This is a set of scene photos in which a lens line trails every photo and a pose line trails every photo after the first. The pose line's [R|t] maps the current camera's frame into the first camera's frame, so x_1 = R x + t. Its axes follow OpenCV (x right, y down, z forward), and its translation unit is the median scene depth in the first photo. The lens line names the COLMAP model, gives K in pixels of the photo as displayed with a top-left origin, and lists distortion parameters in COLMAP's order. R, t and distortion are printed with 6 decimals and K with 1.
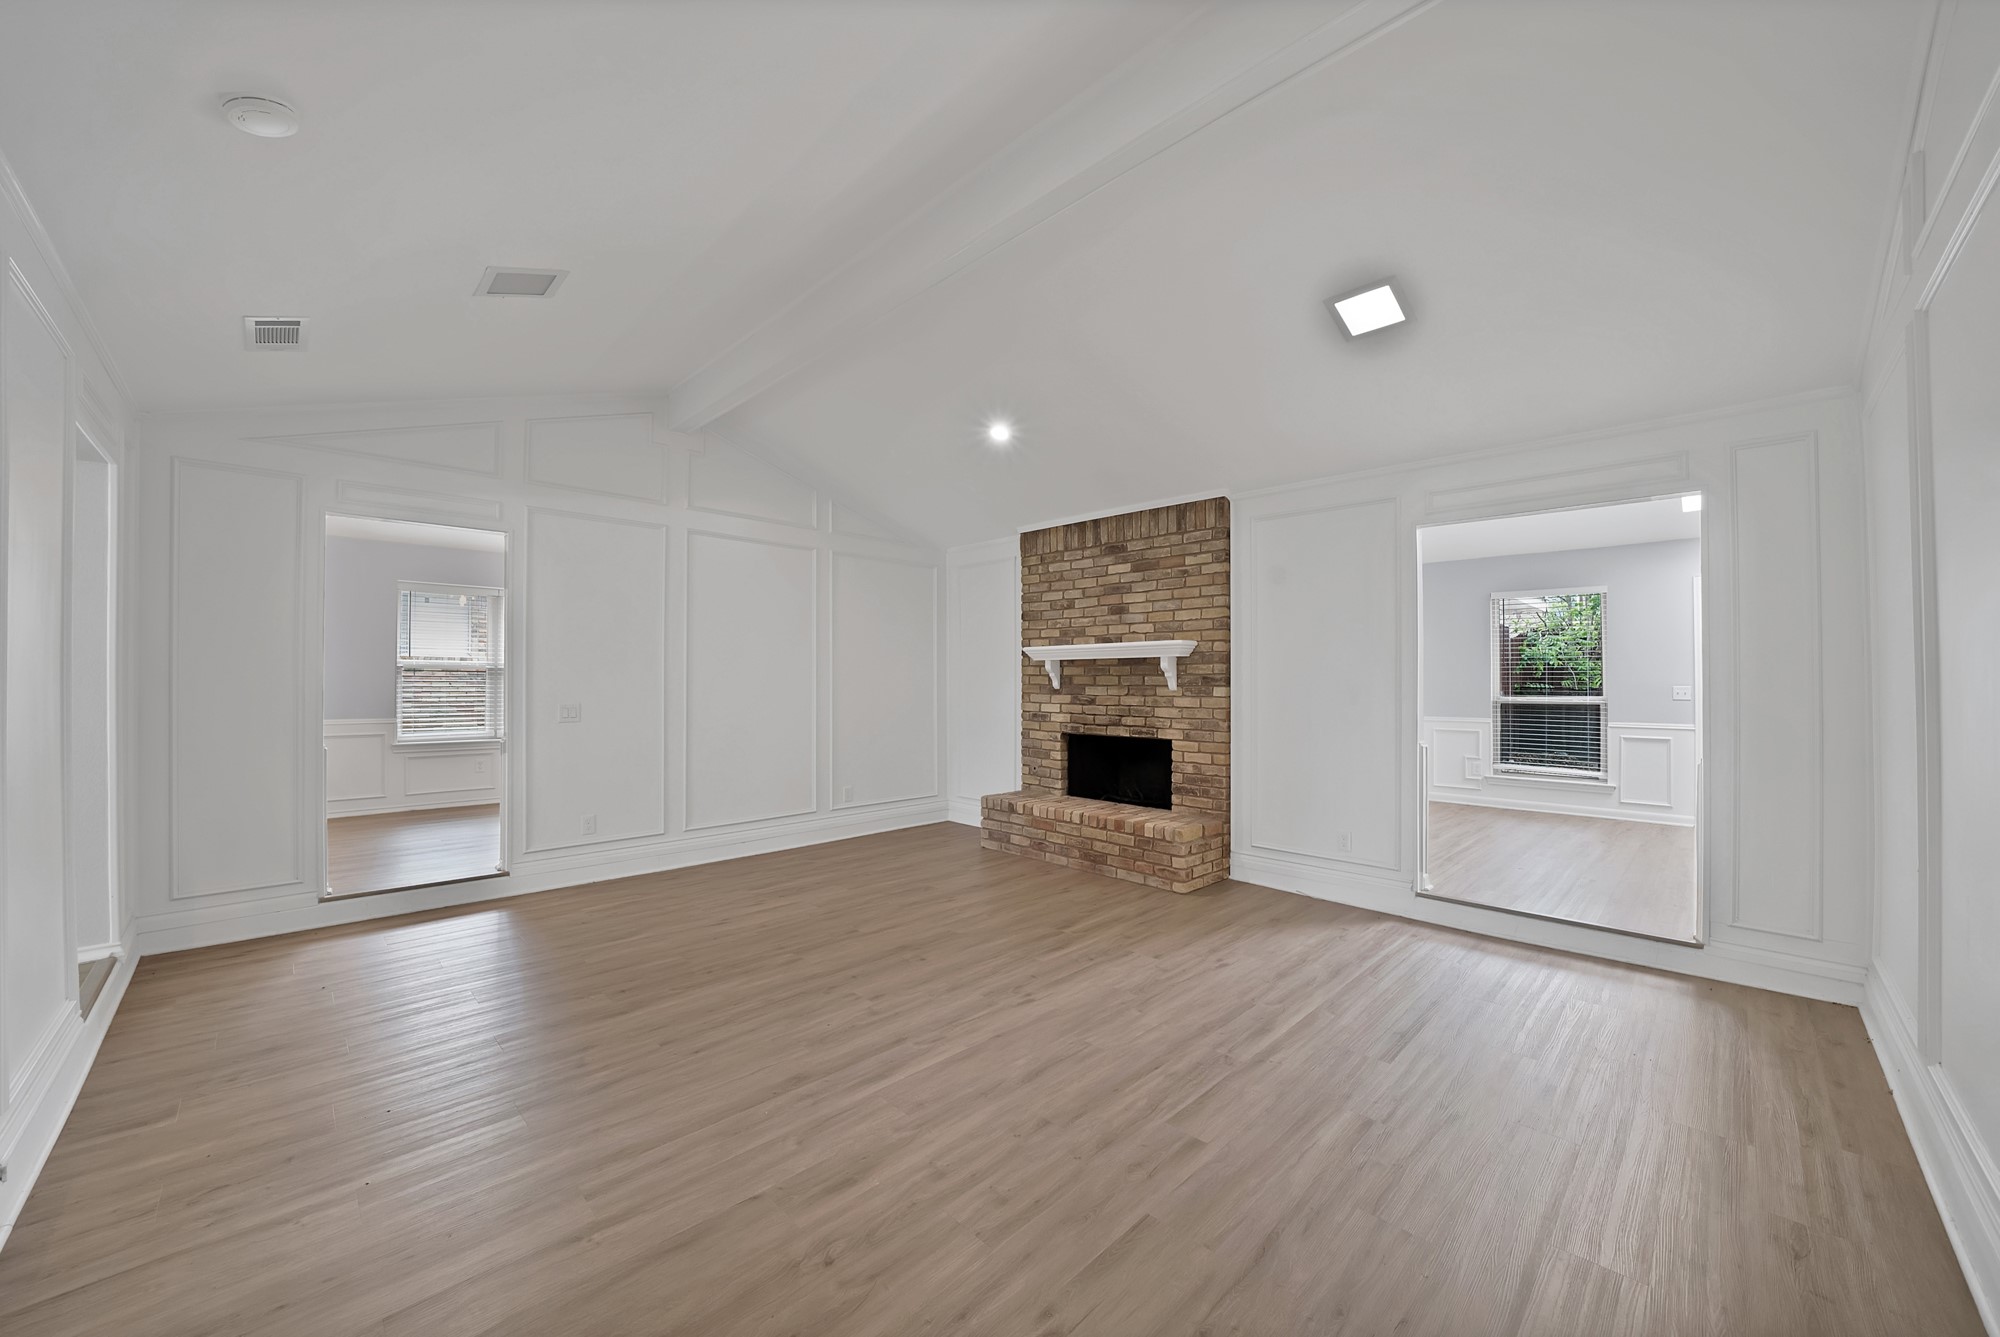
lens RADIAL K [[730.2, 0, 979.5], [0, 730.2, 674.8], [0, 0, 1]] dist [-0.019267, -0.000189]
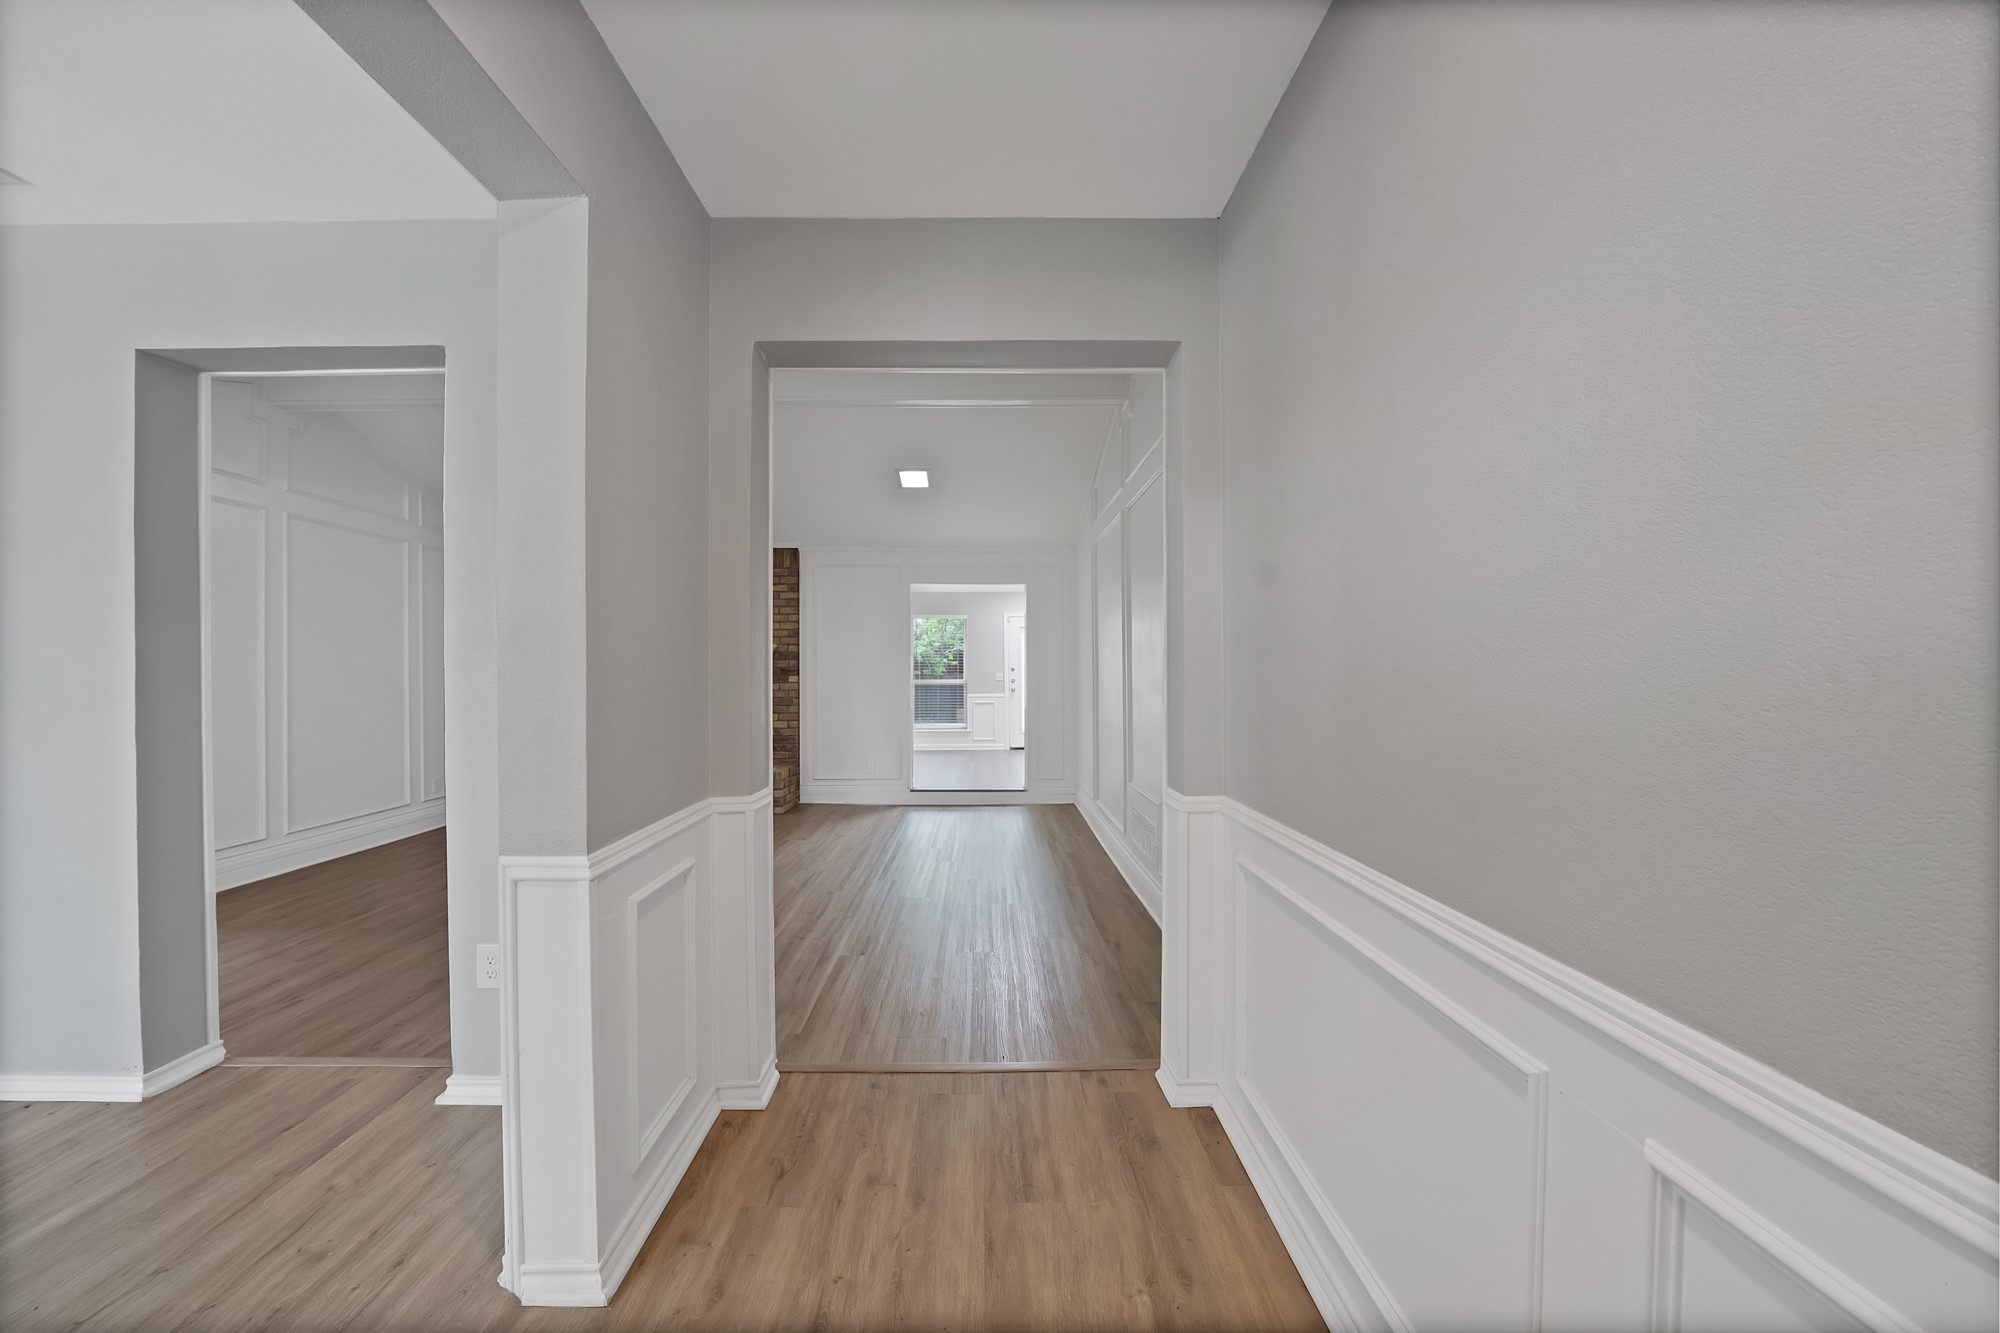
lens RADIAL K [[731.1, 0, 1000.0], [0, 731.1, 666.5], [0, 0, 1]] dist [-0.037037, 0.005414]
pose [[0.673975, -0.000218, 0.738754, -0.493274], [-0.001771, 0.999997, 0.001911, -0.005725], [-0.738752, -0.002596, 0.673972, -0.319409]]
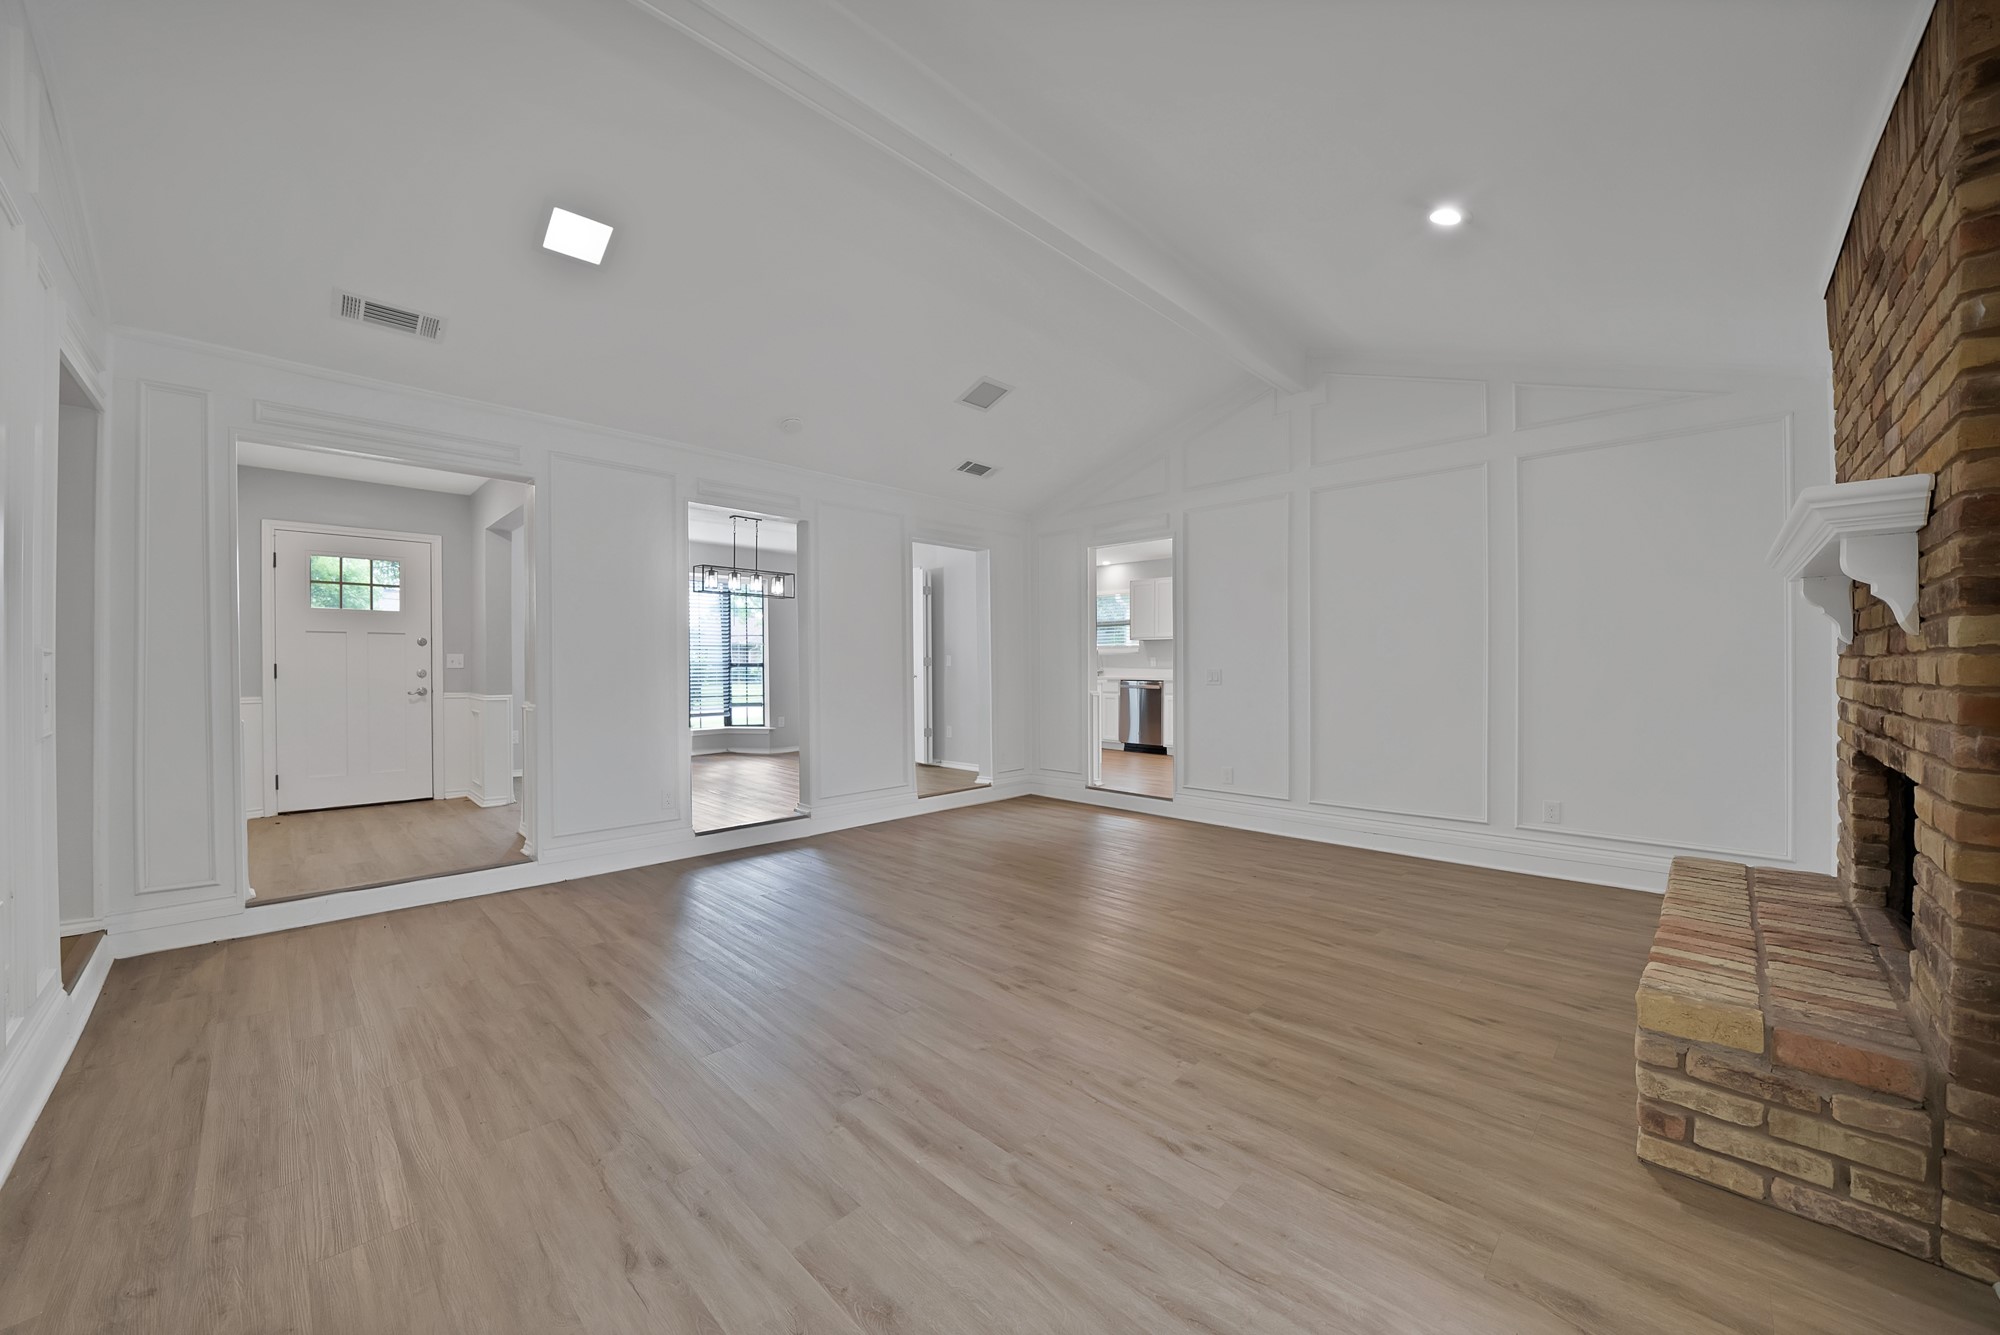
lens RADIAL K [[730.2, 0, 979.5], [0, 730.2, 673.8], [0, 0, 1]] dist [-0.019267, -0.000189]
pose [[0.016333, 0.006376, -0.999846, 0.615757], [0.011899, 0.999908, 0.006571, 0.035583], [0.999796, -0.012004, 0.016256, 0.613340]]
